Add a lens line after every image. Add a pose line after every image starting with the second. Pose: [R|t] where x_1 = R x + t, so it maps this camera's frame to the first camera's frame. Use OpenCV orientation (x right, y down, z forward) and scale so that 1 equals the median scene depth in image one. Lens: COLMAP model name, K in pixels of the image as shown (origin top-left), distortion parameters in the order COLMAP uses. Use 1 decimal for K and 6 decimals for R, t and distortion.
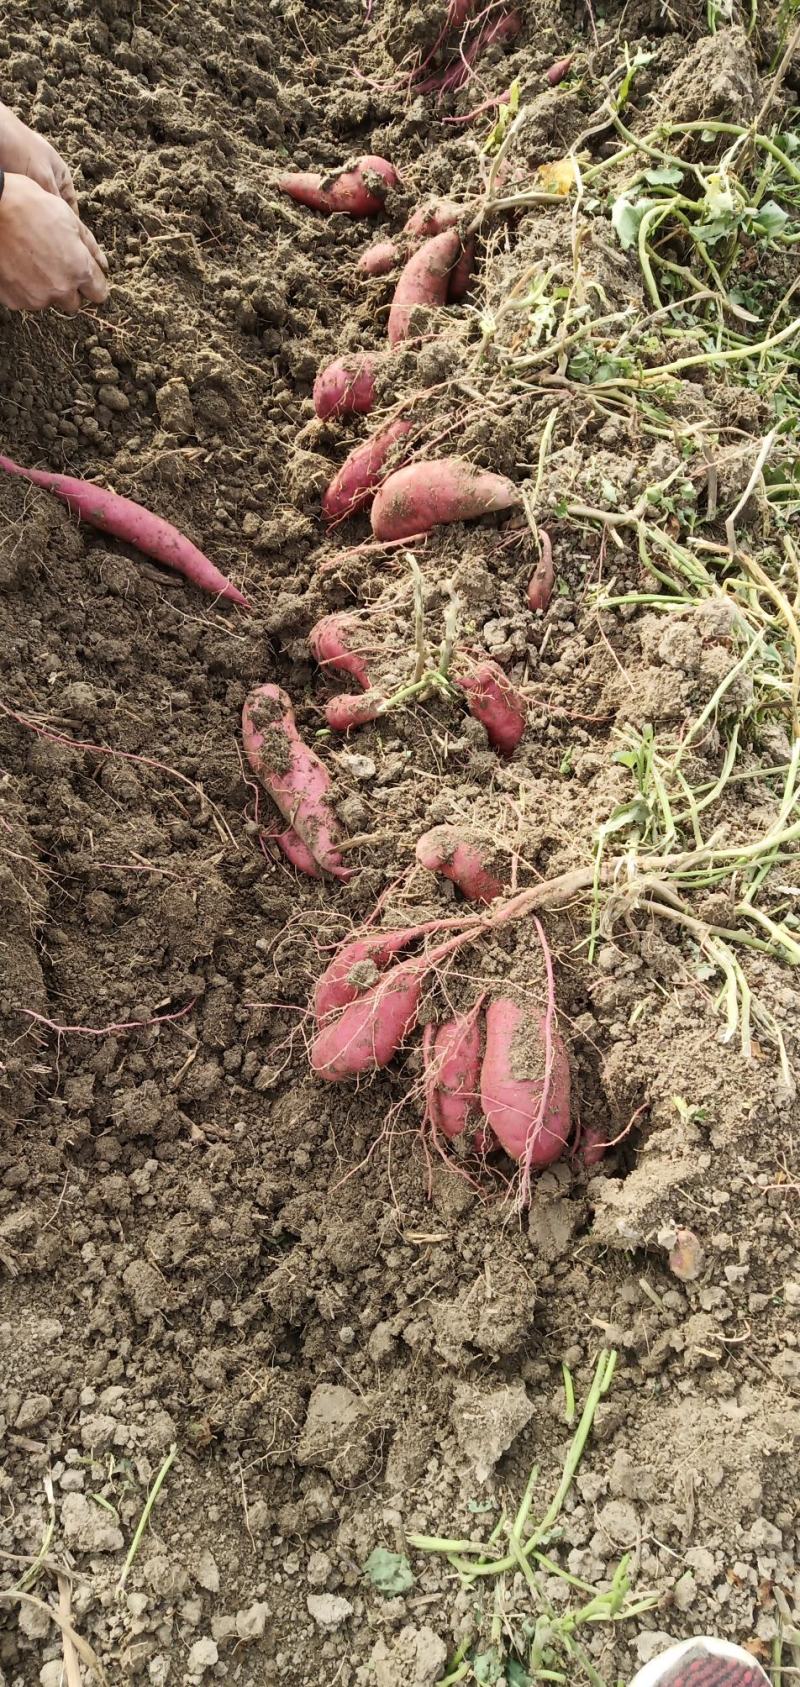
lens RADIAL K [[1340.9, 0, 451.7], [0, 1340.9, 844.8], [0, 0, 1]] dist [0.000036, 0.012285]
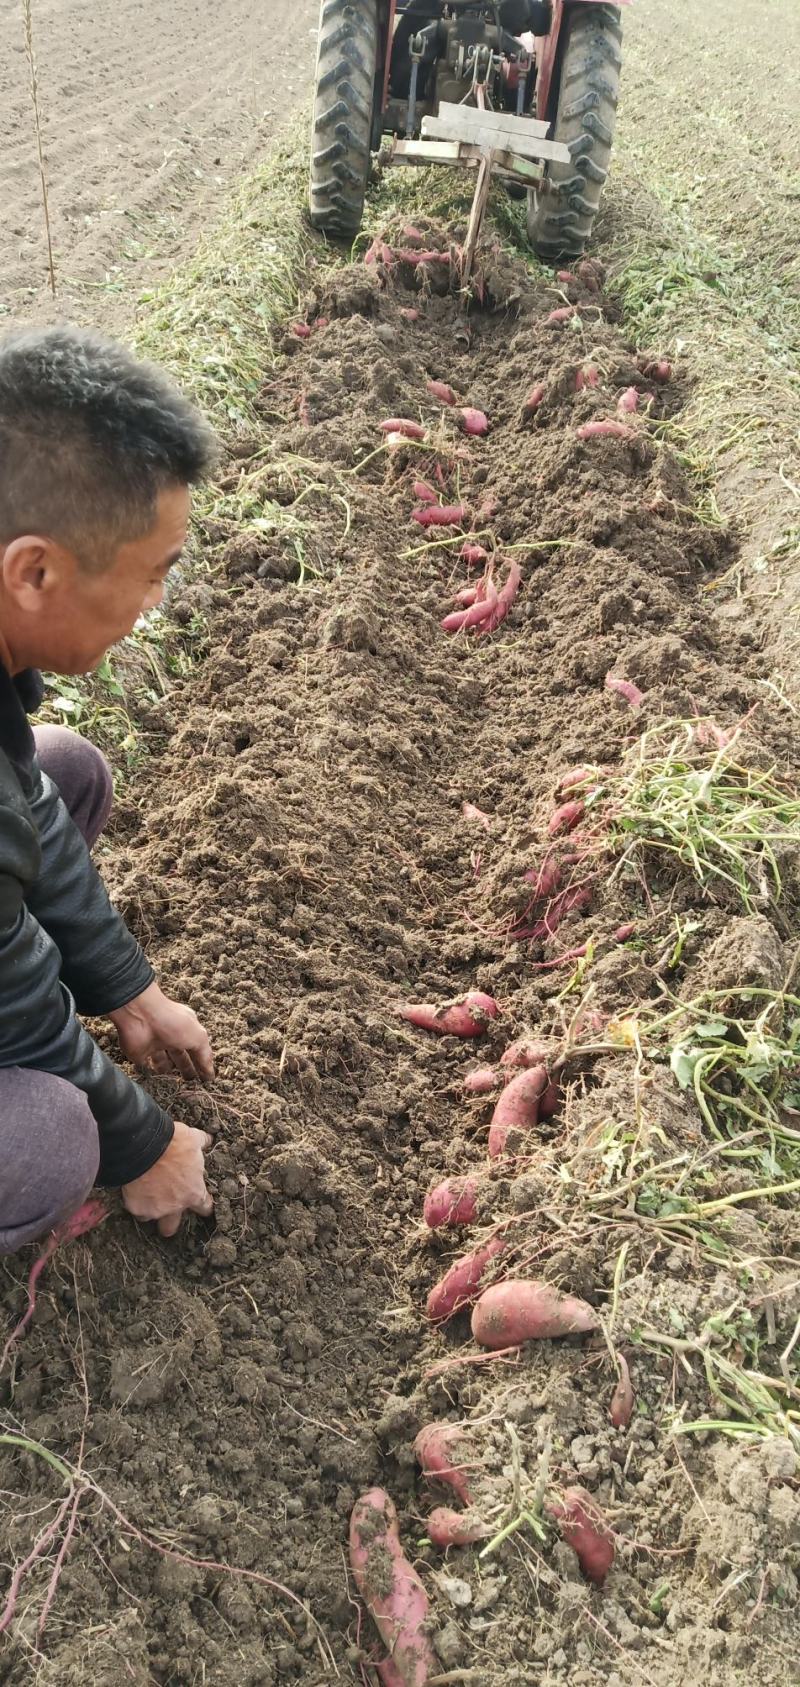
lens RADIAL K [[1318.2, 0, 419.0], [0, 1318.2, 844.6], [0, 0, 1]] dist [-0.002322, 0.049553]
pose [[0.994016, -0.027426, -0.105738, 0.025965], [-0.025507, 0.882939, -0.468794, -0.079695], [0.106218, 0.468685, 0.876956, -0.180605]]
